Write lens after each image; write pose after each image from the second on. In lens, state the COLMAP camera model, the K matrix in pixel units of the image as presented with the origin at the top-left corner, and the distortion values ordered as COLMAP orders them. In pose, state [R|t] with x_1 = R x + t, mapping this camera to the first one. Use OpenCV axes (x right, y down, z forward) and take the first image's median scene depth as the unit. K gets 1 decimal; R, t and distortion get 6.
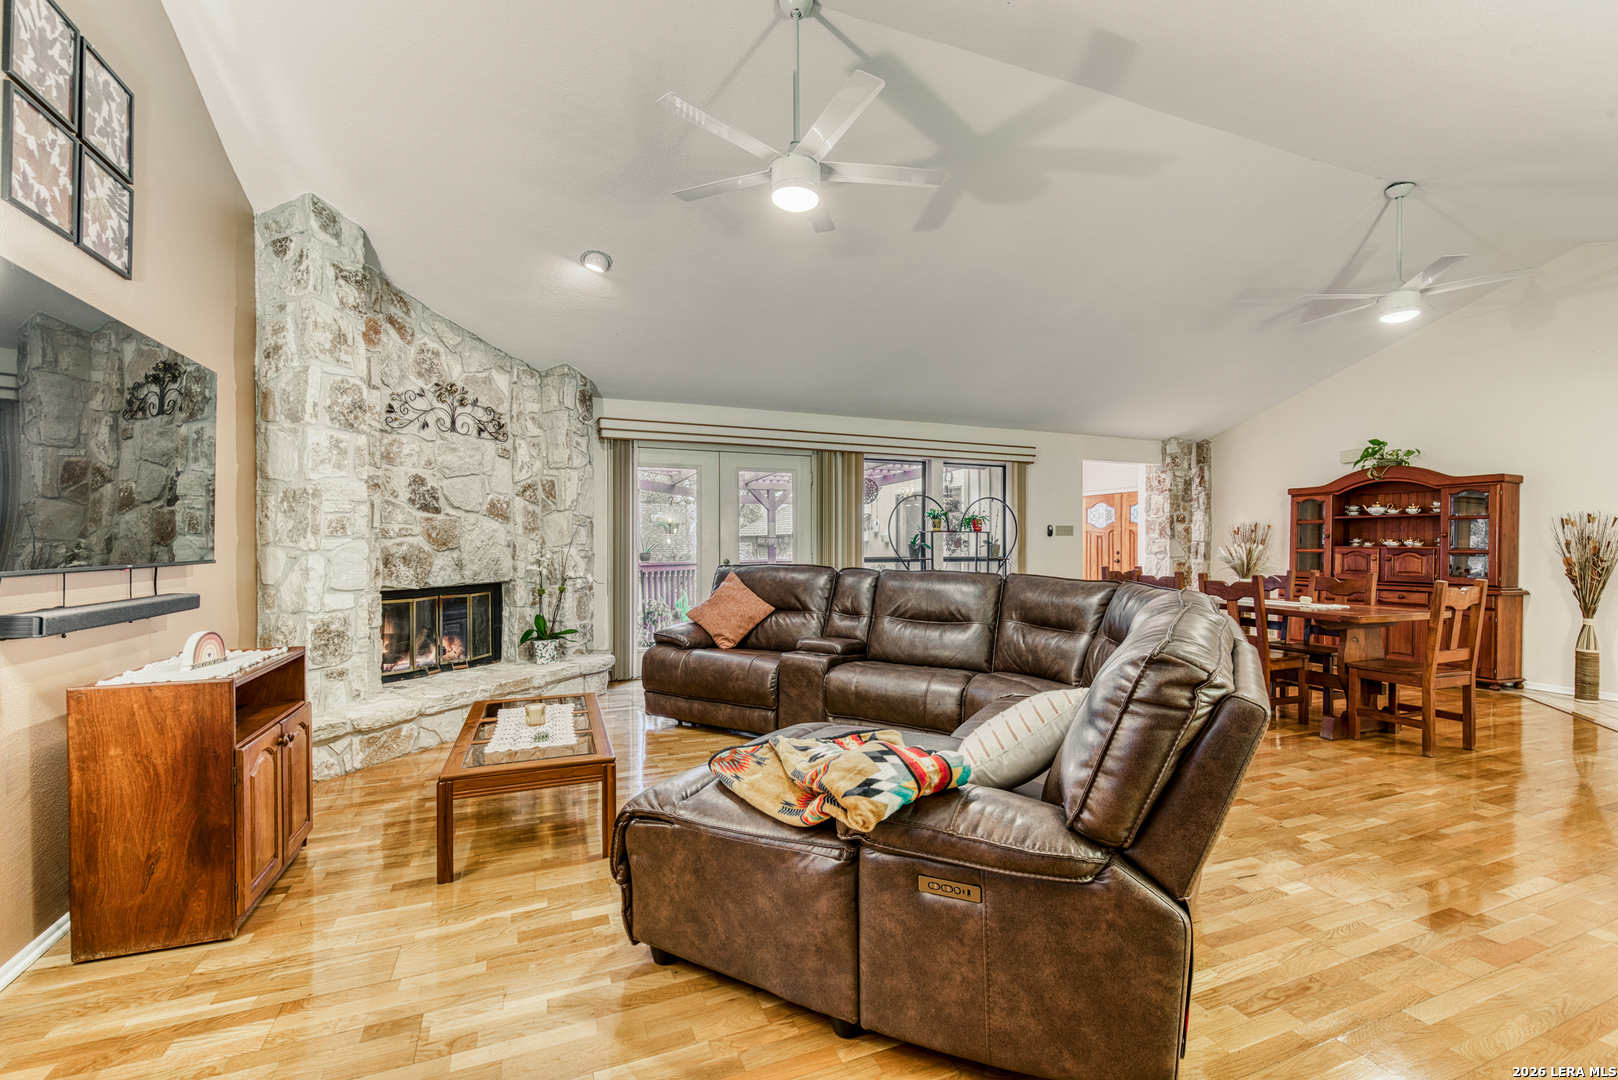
lens RADIAL K [[705.2, 0, 811.9], [0, 705.2, 551.0], [0, 0, 1]] dist [0.011692, -0.000381]
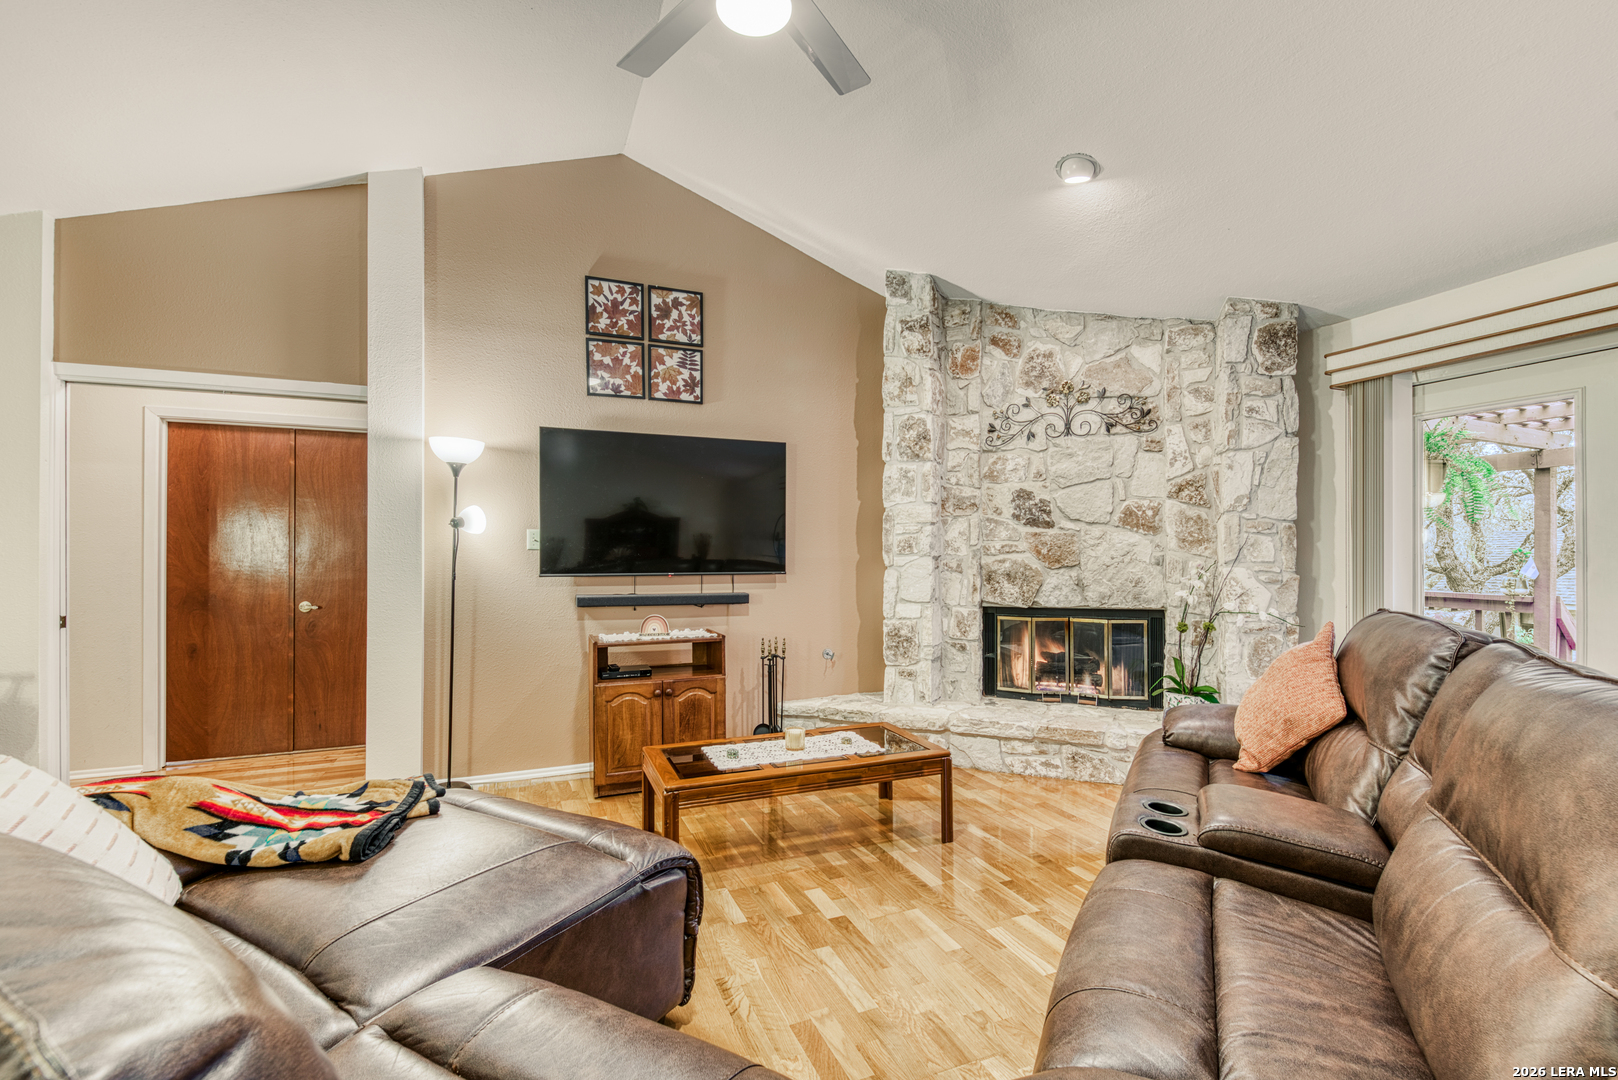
lens RADIAL K [[705.2, 0, 811.9], [0, 705.2, 551.0], [0, 0, 1]] dist [0.011692, -0.000381]
pose [[0.005713, -0.007277, -0.999957, 0.404257], [-0.009869, 0.999924, -0.007334, -0.013547], [0.999935, 0.009911, 0.005641, 0.711783]]
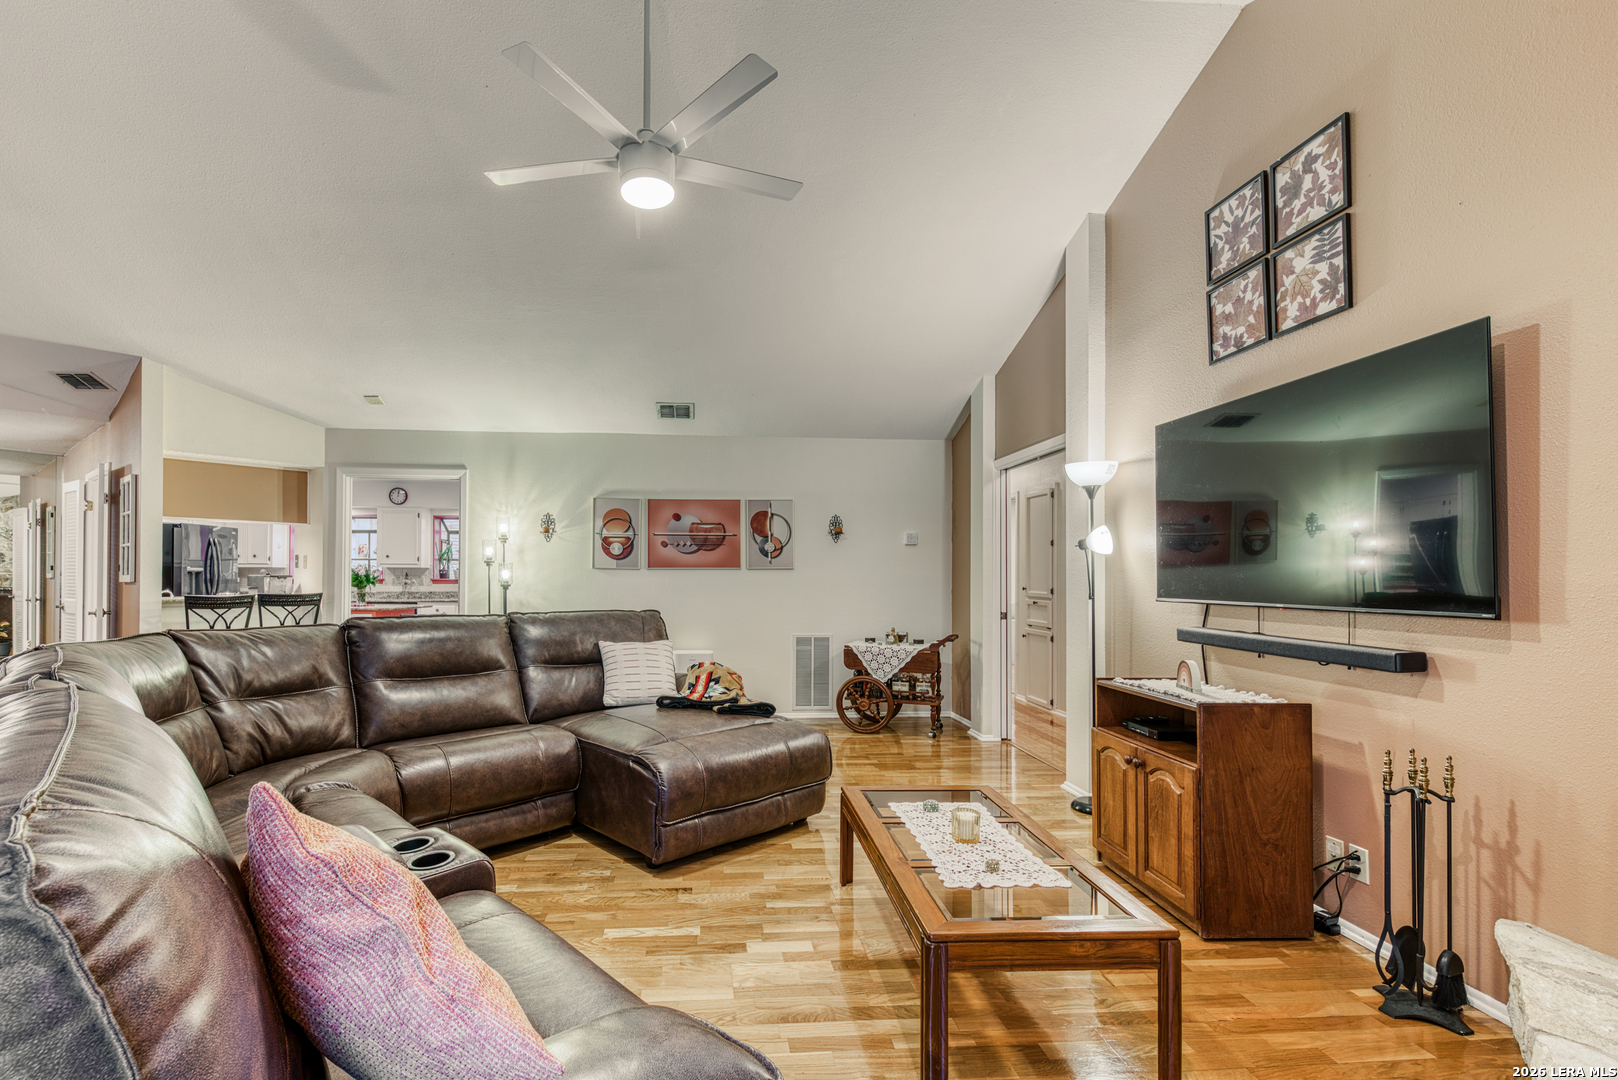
lens RADIAL K [[704.4, 0, 767.8], [0, 704.4, 576.4], [0, 0, 1]] dist [0.000629, 0.000042]
pose [[-0.962940, -0.004991, 0.269669, -0.261547], [-0.002630, 0.999955, 0.009116, -0.015232], [-0.269703, 0.008069, -0.962910, 1.205065]]
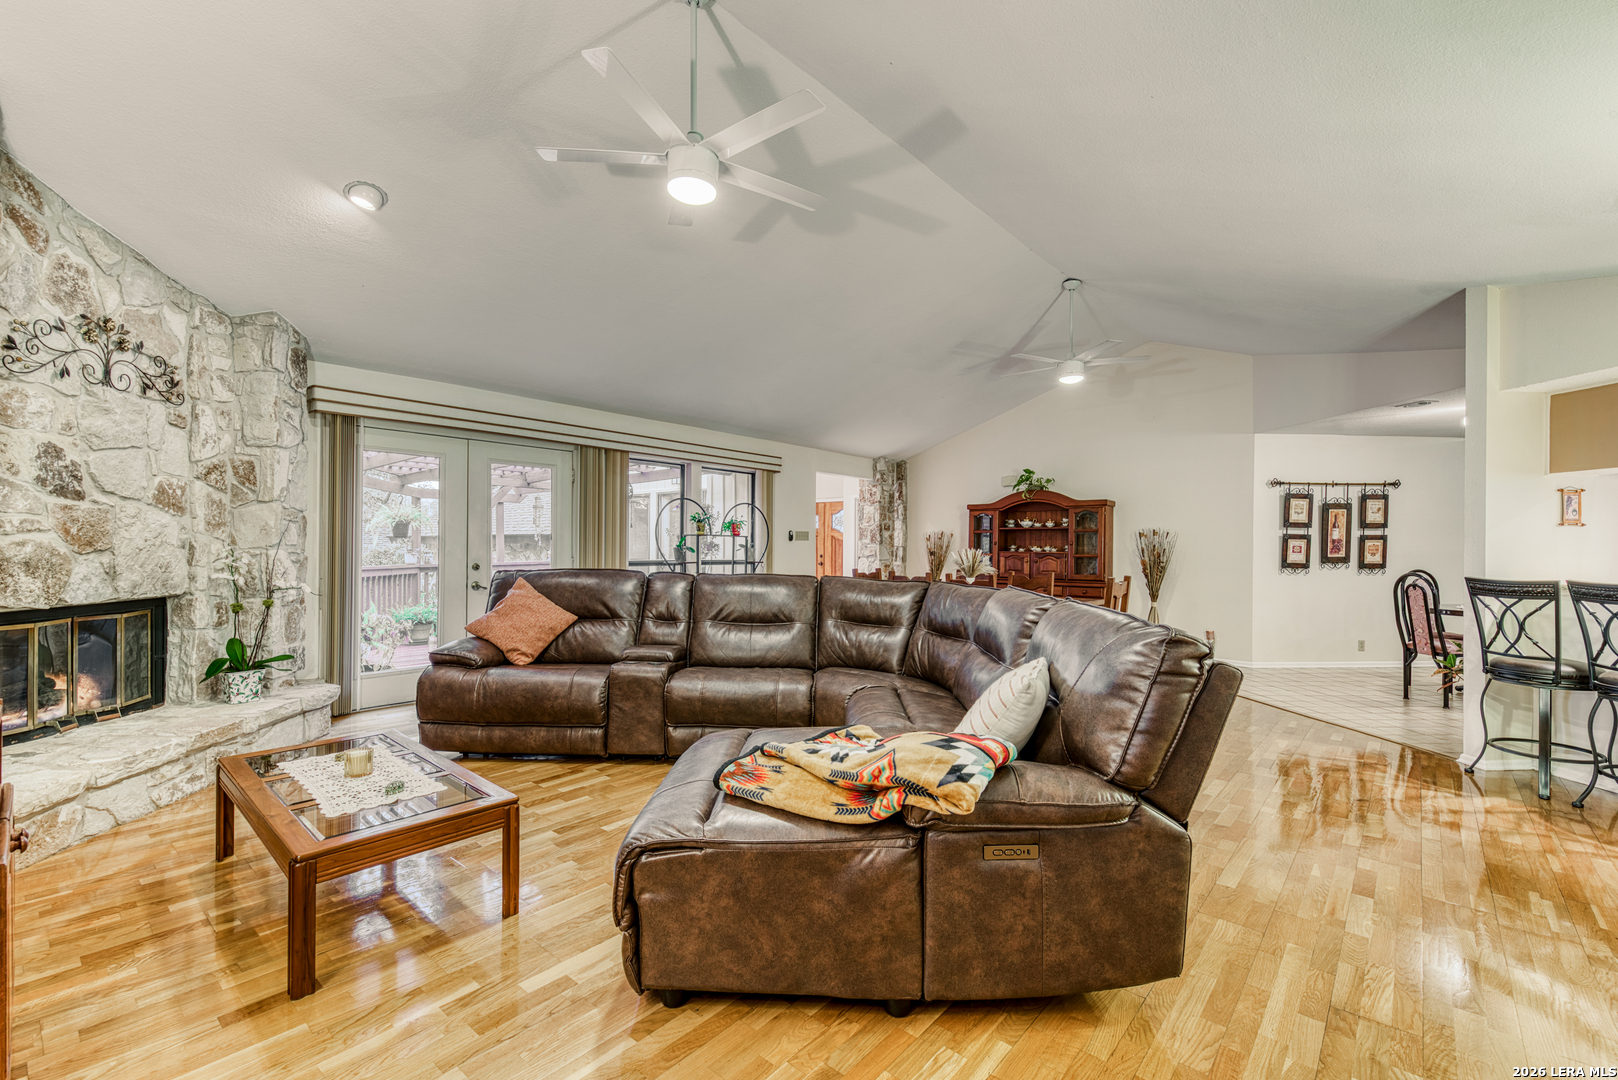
lens RADIAL K [[708.4, 0, 813.4], [0, 708.4, 546.9], [0, 0, 1]] dist [0.017043, -0.009349]
pose [[0.888889, 0.006795, 0.458073, -0.215352], [-0.002320, 0.999944, -0.010332, -0.000979], [-0.458118, 0.008121, 0.888855, 0.042400]]
